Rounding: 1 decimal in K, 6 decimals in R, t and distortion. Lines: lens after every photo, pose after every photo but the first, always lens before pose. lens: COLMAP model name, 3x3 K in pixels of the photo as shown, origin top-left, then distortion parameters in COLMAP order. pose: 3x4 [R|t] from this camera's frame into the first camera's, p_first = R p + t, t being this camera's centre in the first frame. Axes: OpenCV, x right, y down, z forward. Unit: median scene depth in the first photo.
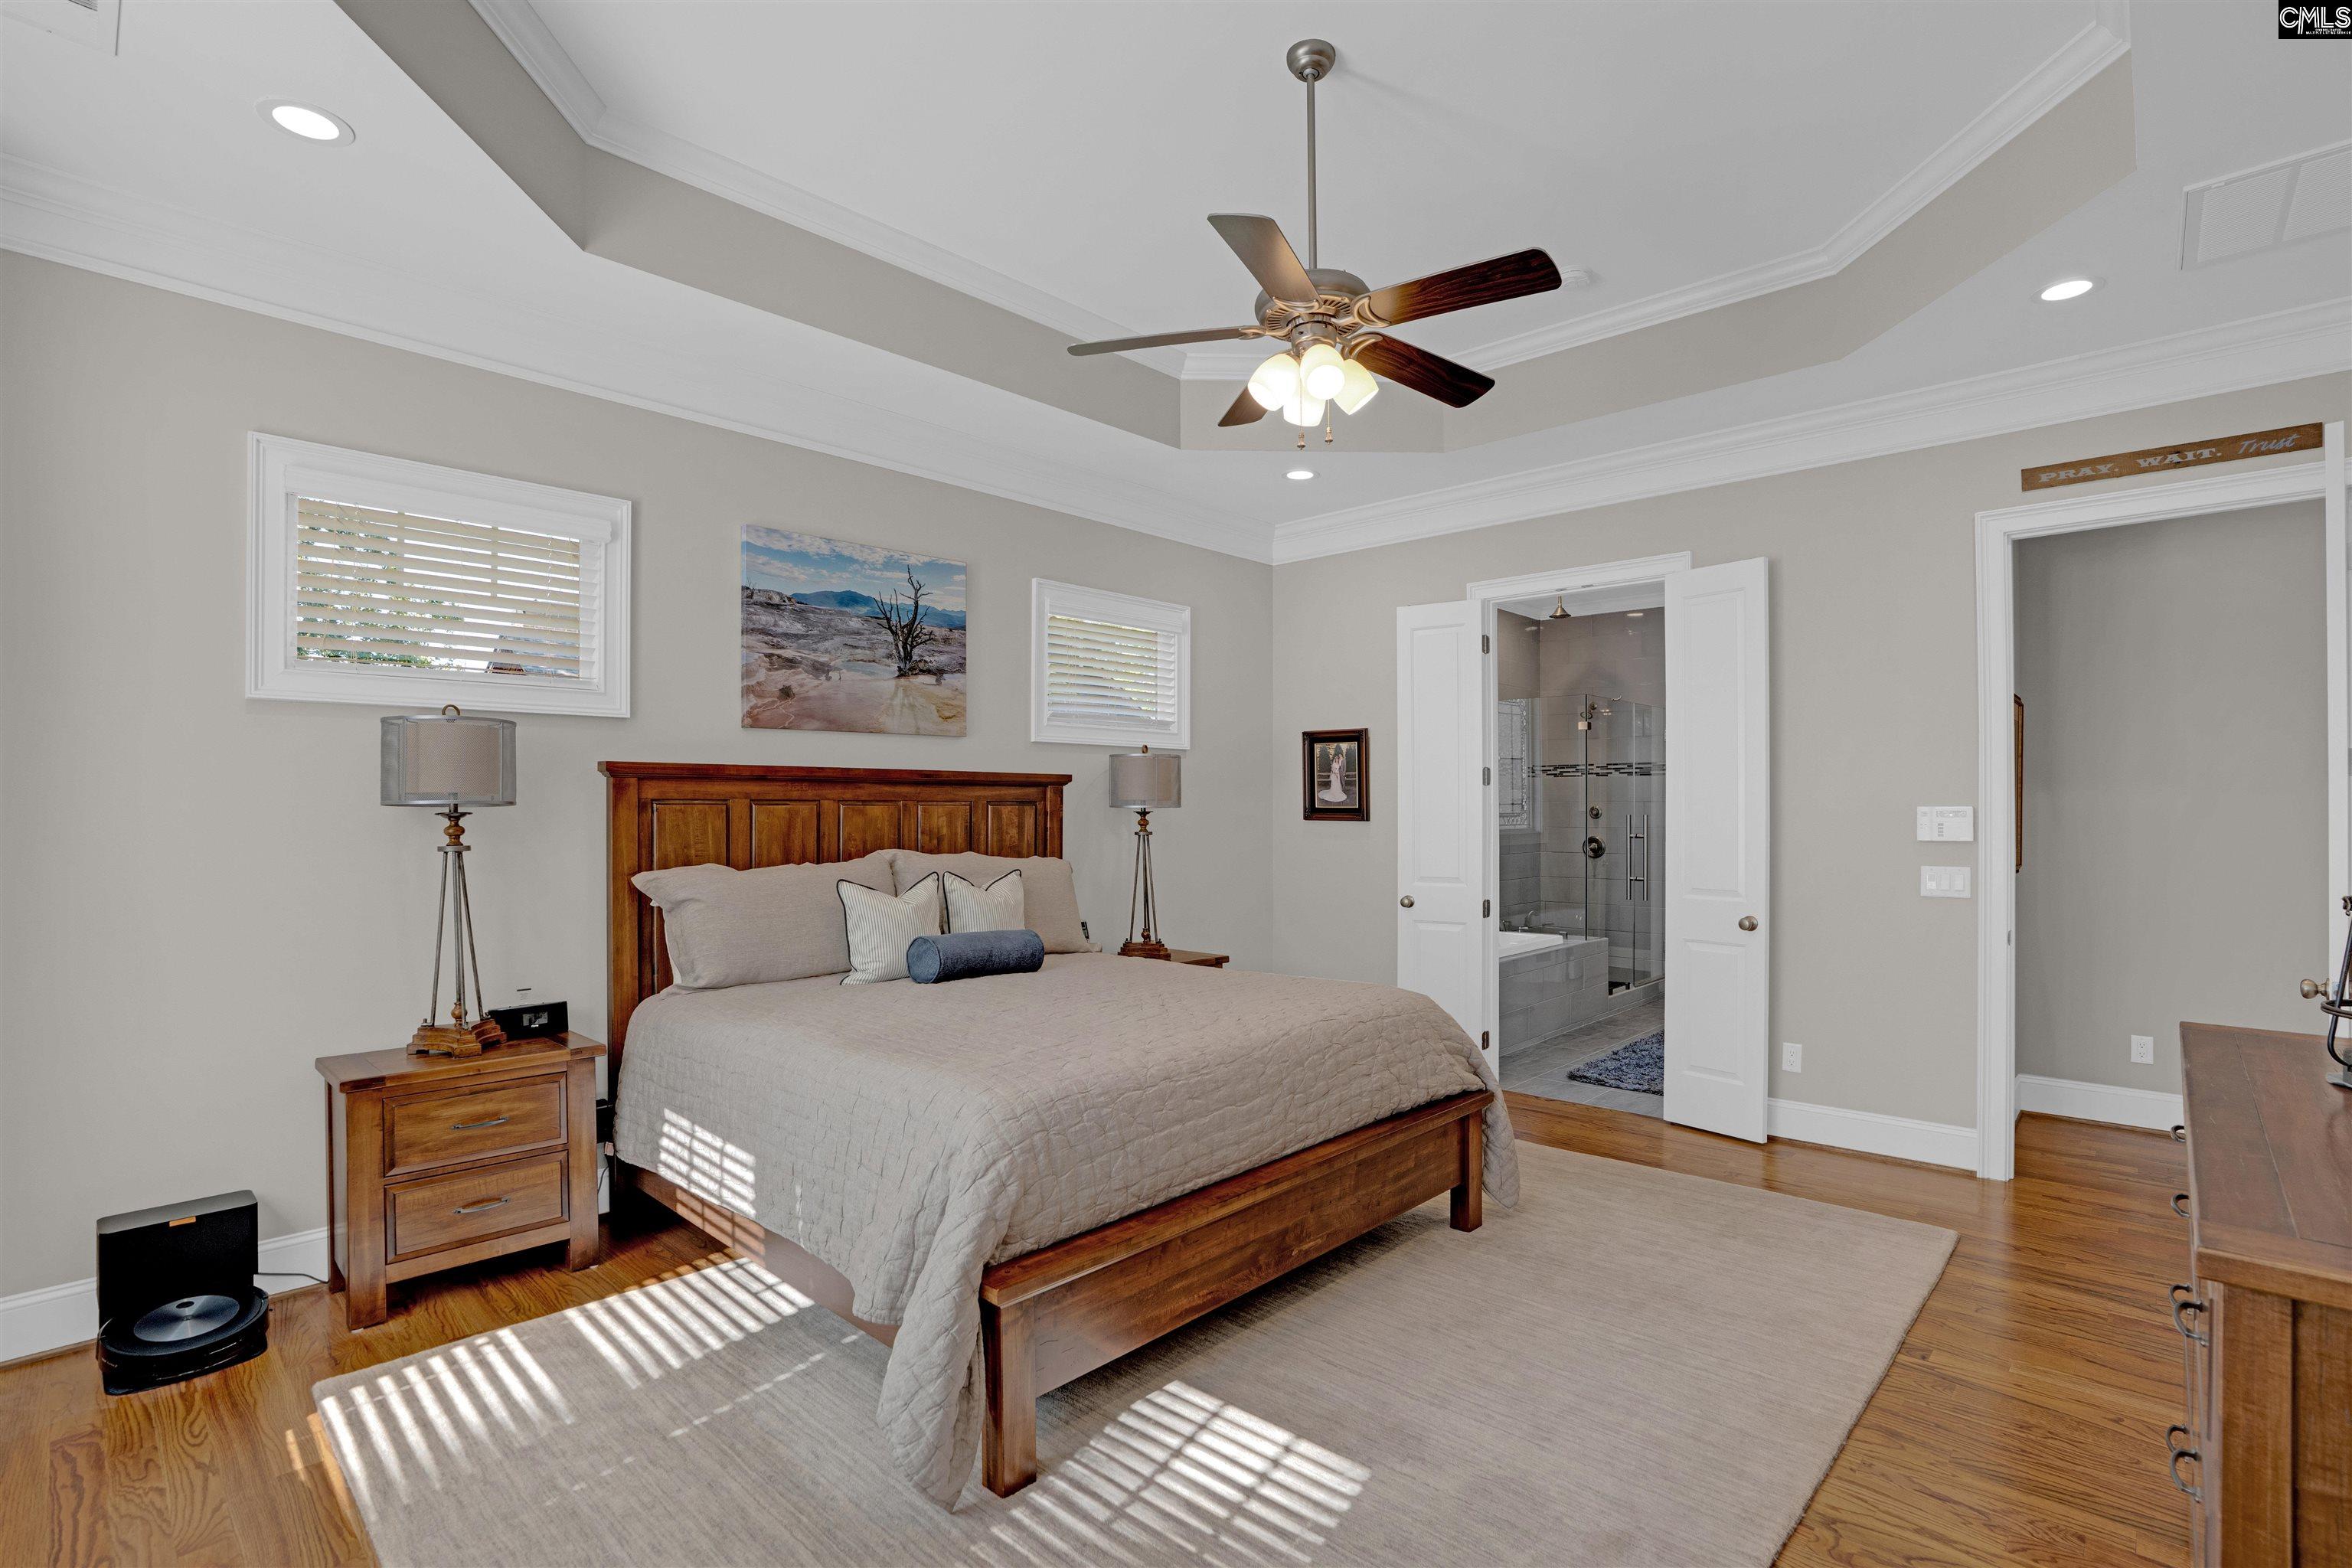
lens RADIAL K [[1108.3, 0, 1195.1], [0, 1108.3, 770.2], [0, 0, 1]] dist [-0.043490, 0.001327]
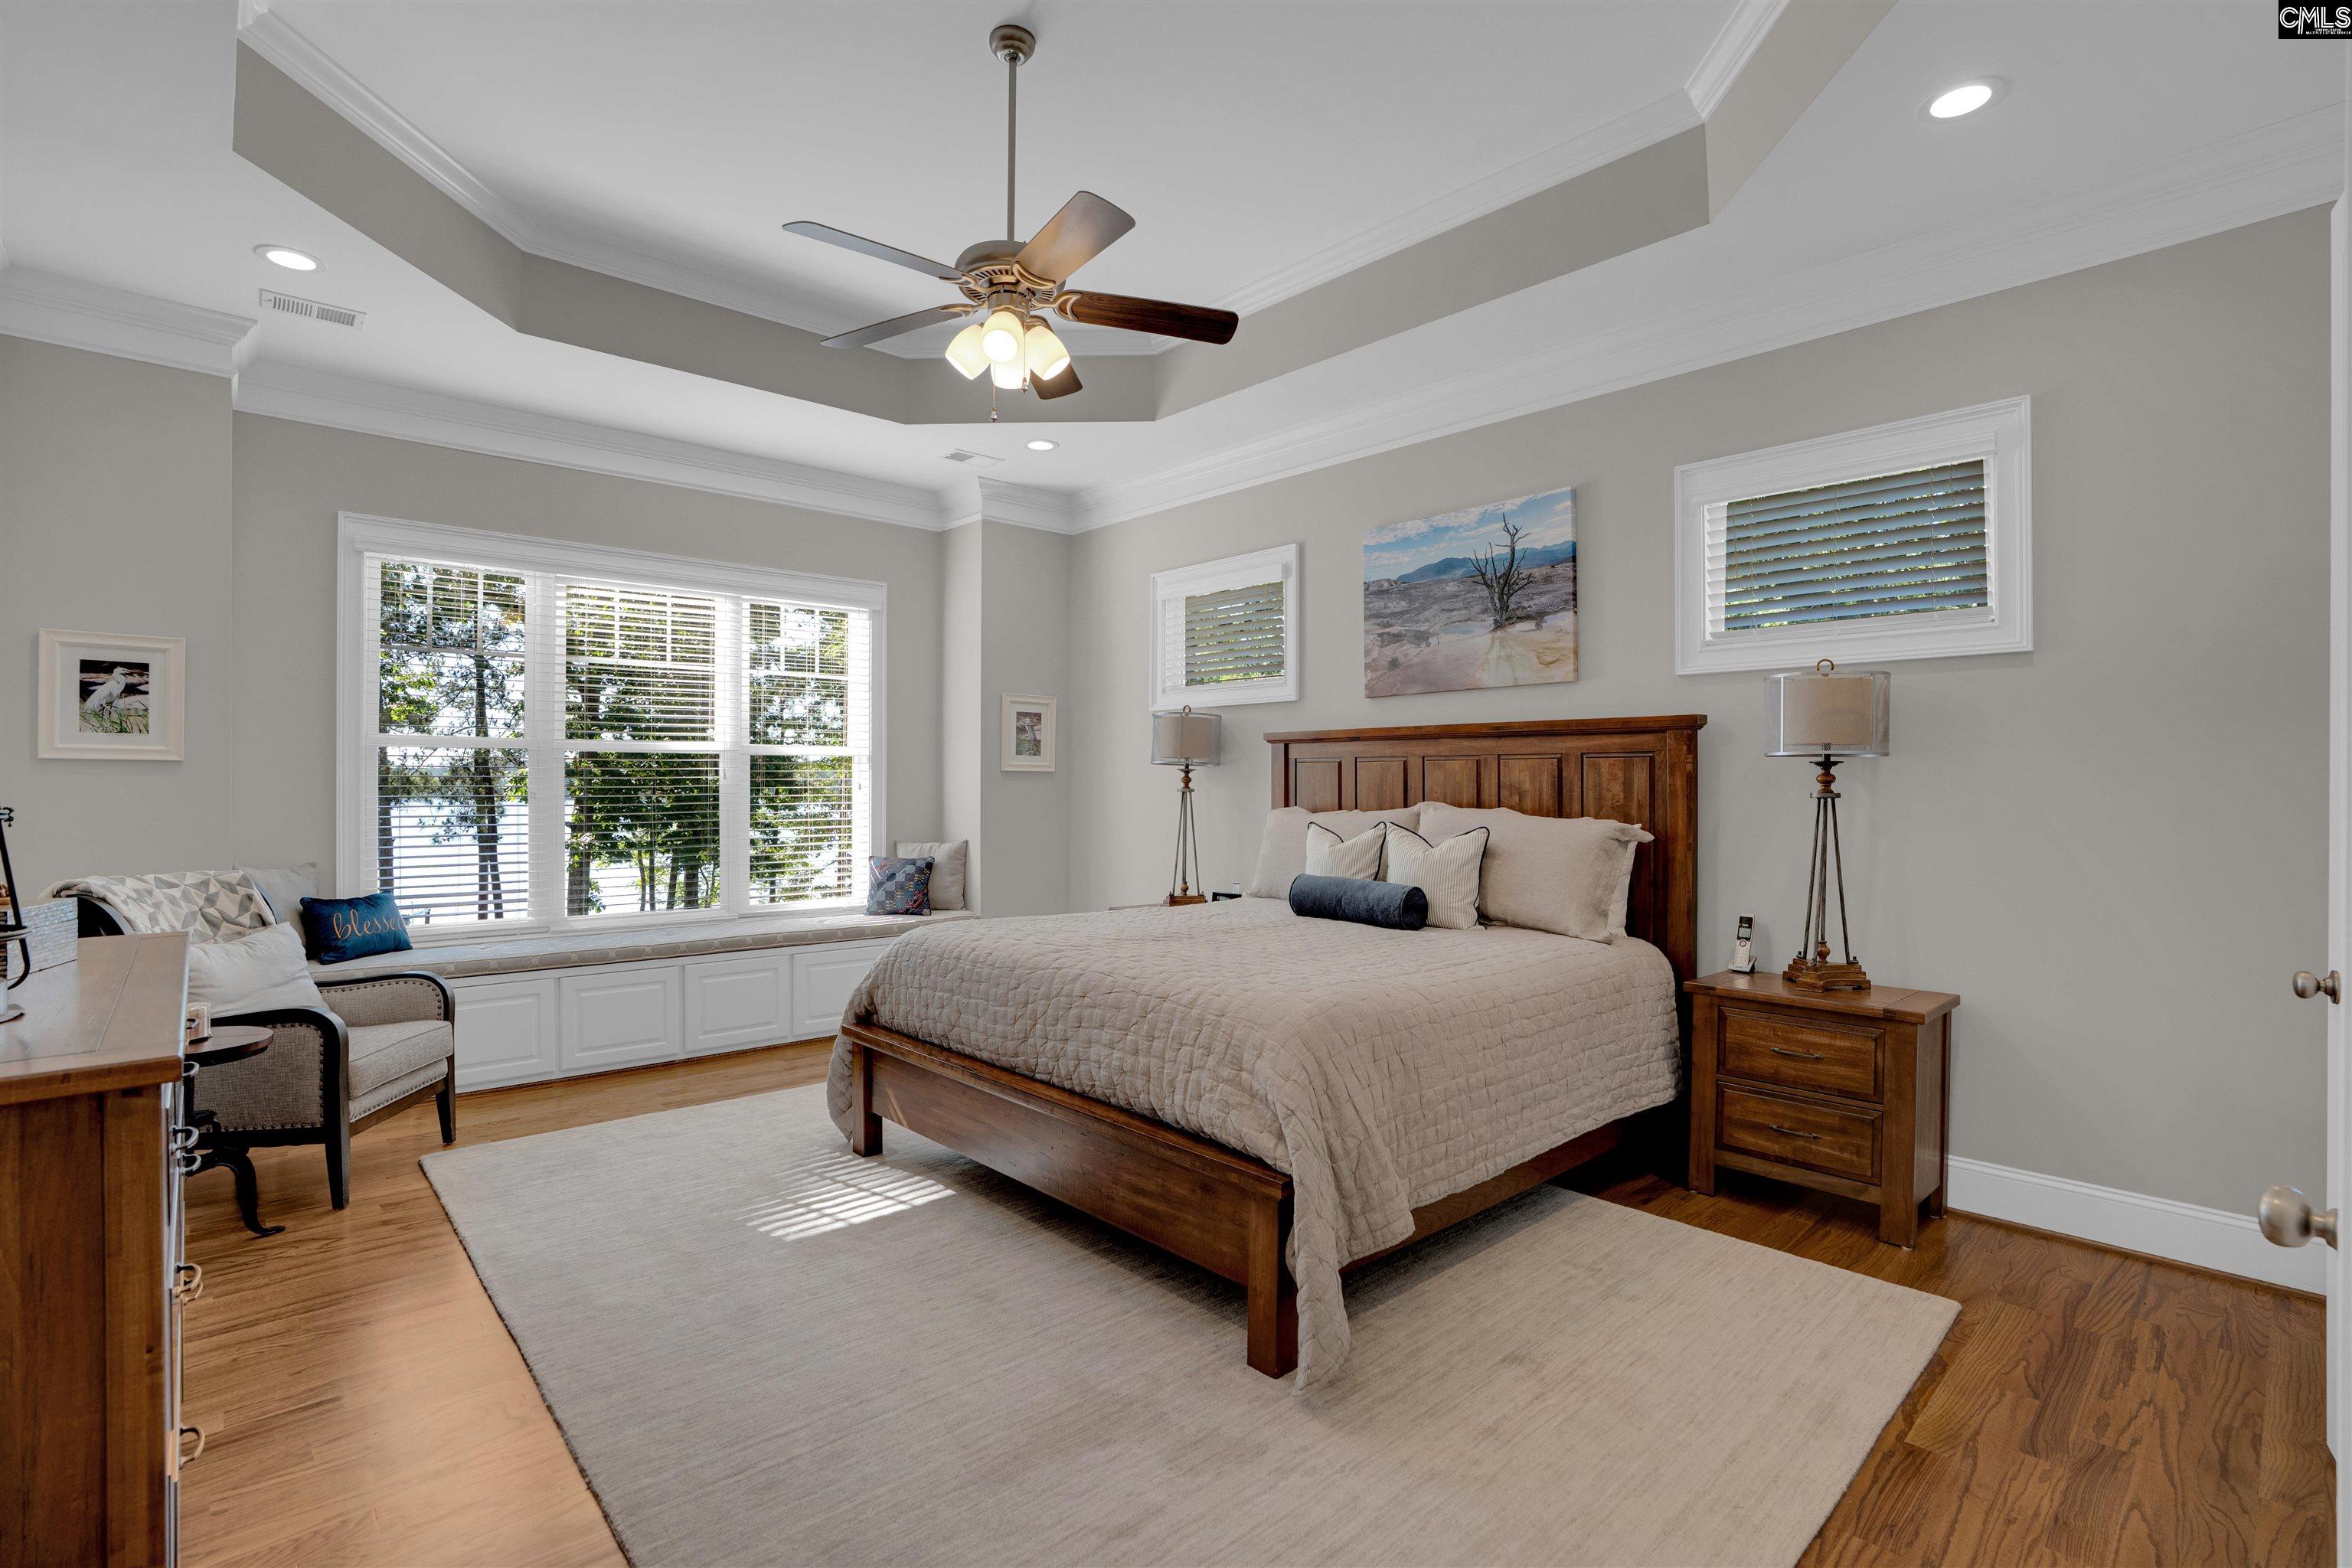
lens RADIAL K [[1108.3, 0, 1195.1], [0, 1108.3, 770.2], [0, 0, 1]] dist [-0.043490, 0.001327]
pose [[-0.074865, 0.005747, -0.997177, 0.760512], [0.048429, 0.998824, 0.002121, 0.026996], [0.996017, -0.048133, -0.075055, 0.821682]]
